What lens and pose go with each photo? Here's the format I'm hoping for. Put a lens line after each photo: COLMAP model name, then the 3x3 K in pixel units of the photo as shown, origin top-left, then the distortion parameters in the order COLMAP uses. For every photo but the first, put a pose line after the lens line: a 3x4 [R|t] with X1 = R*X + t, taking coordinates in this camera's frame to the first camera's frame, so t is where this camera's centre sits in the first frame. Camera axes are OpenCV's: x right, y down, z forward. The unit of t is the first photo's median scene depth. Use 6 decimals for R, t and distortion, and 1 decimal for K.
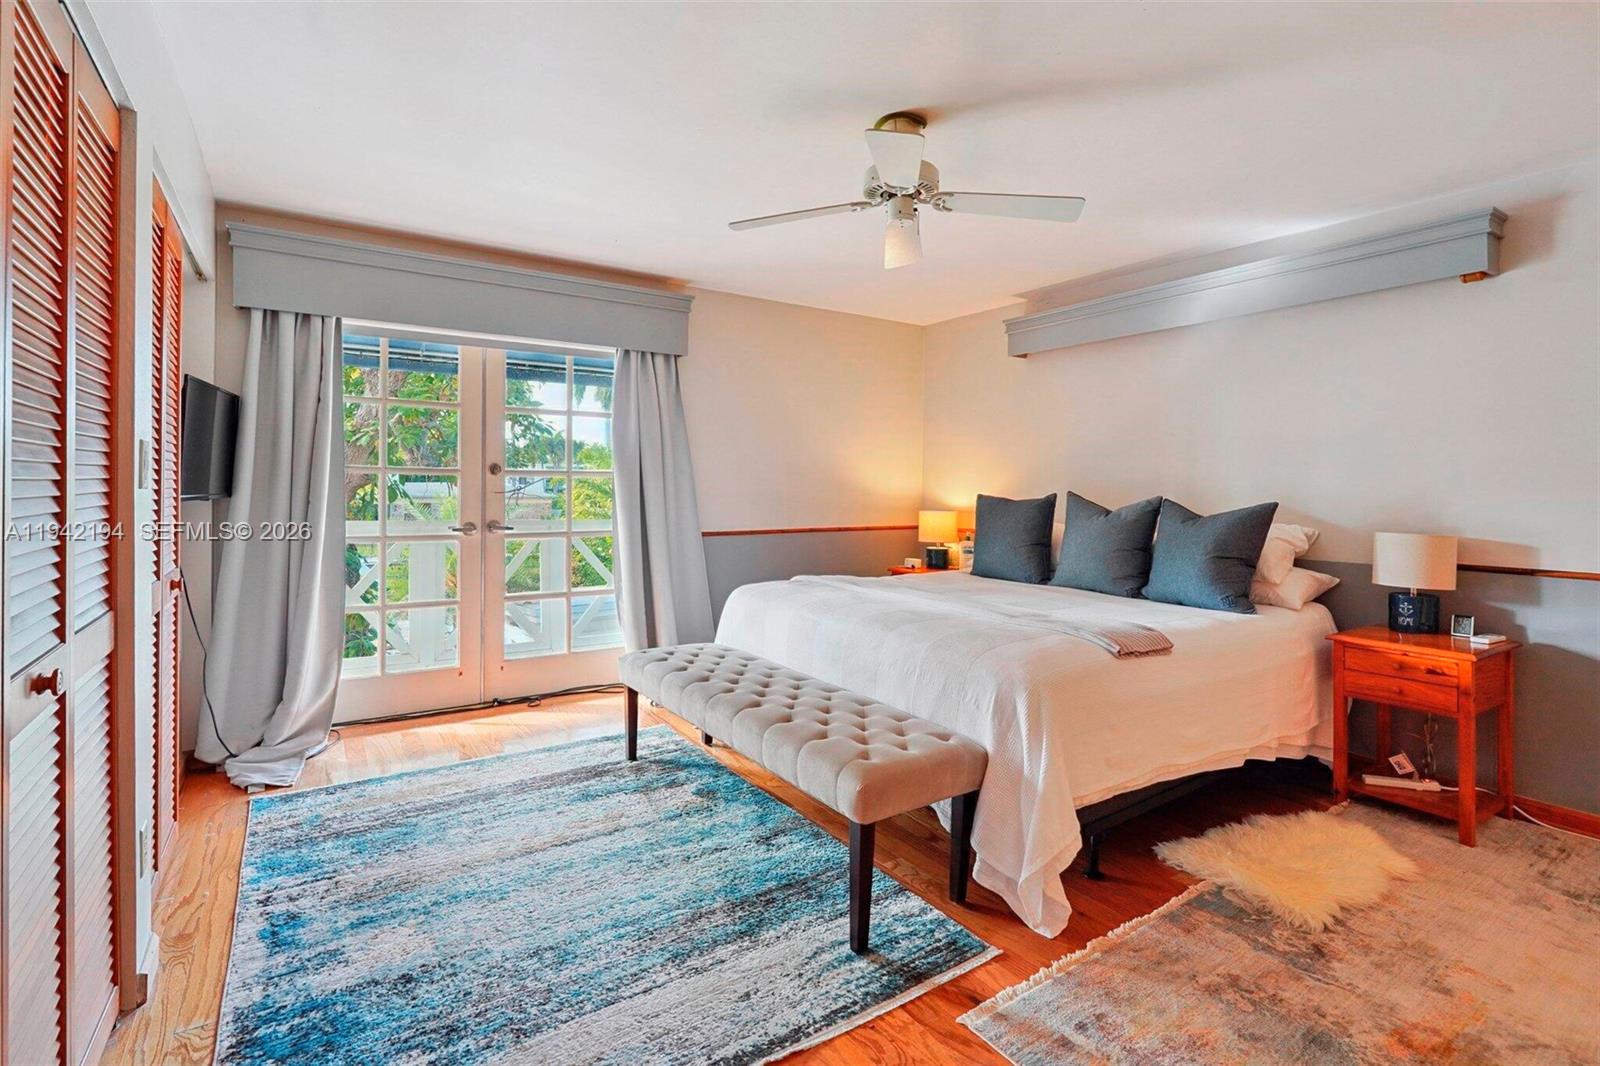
lens RADIAL K [[756.0, 0, 806.3], [0, 756.0, 496.2], [0, 0, 1]] dist [-0.011288, 0.000201]
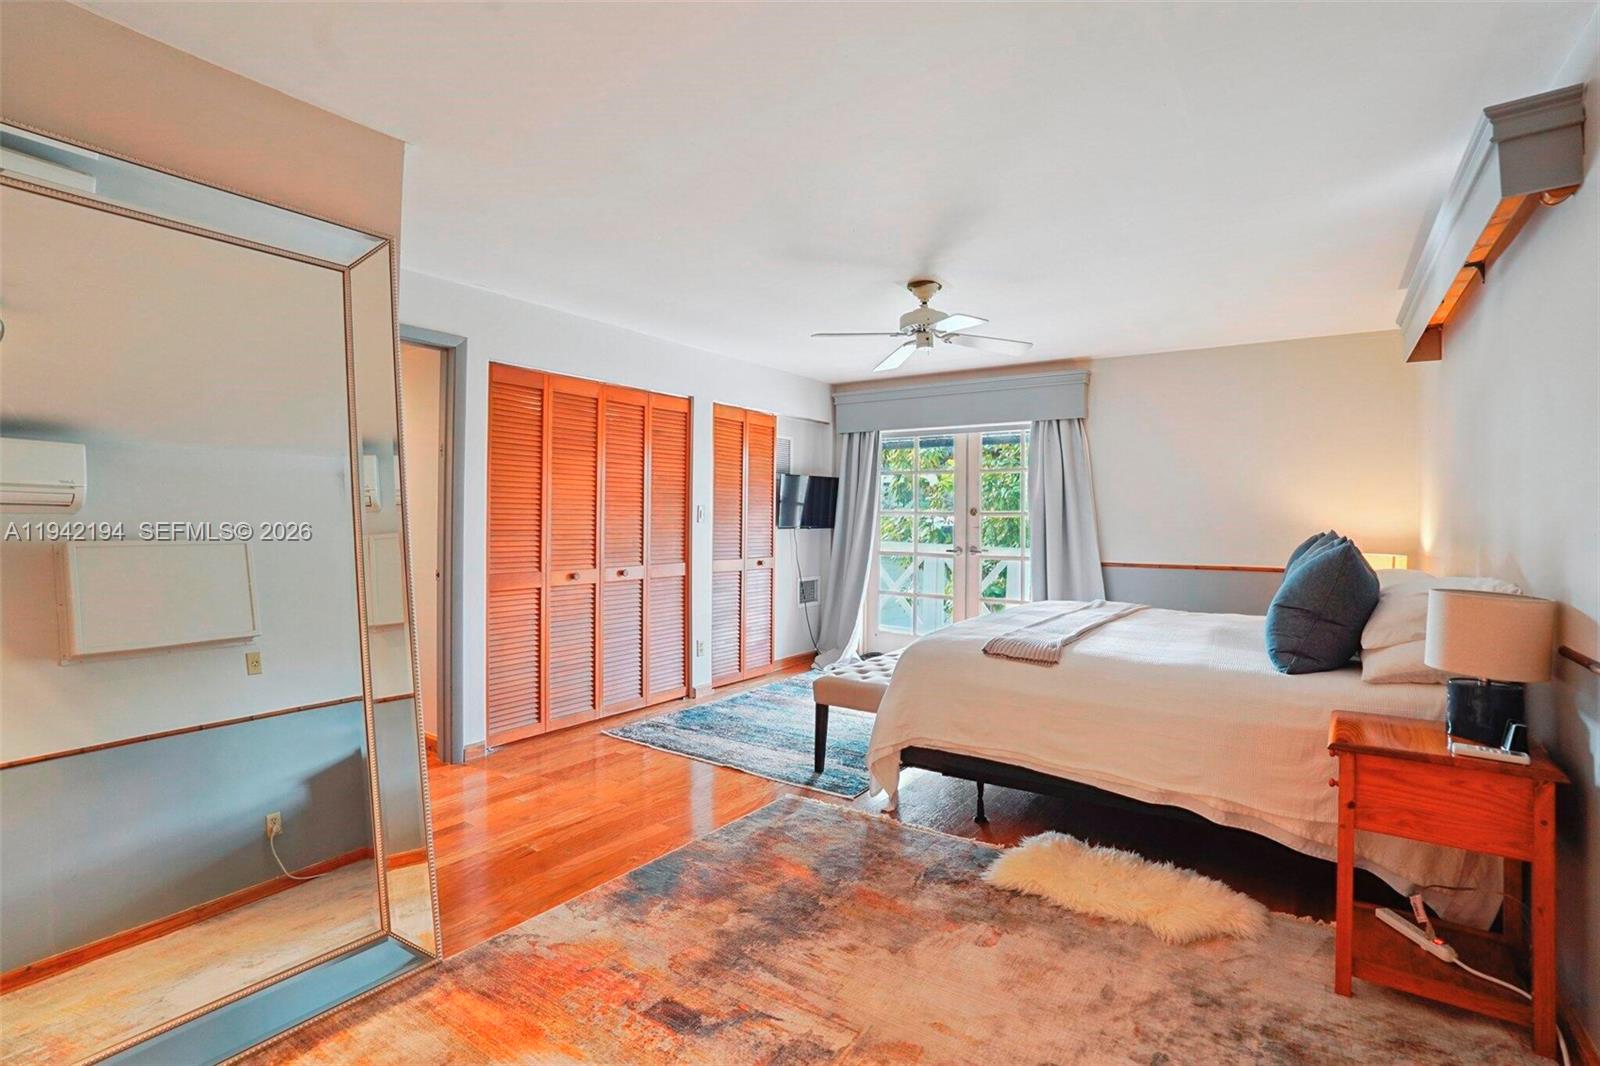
lens RADIAL K [[756.0, 0, 801.0], [0, 756.0, 524.8], [0, 0, 1]] dist [-0.011288, 0.000201]
pose [[0.372644, 0.004427, -0.927964, 1.059181], [-0.018118, 0.999833, -0.002506, -0.000265], [0.927798, 0.017747, 0.372661, 0.149362]]
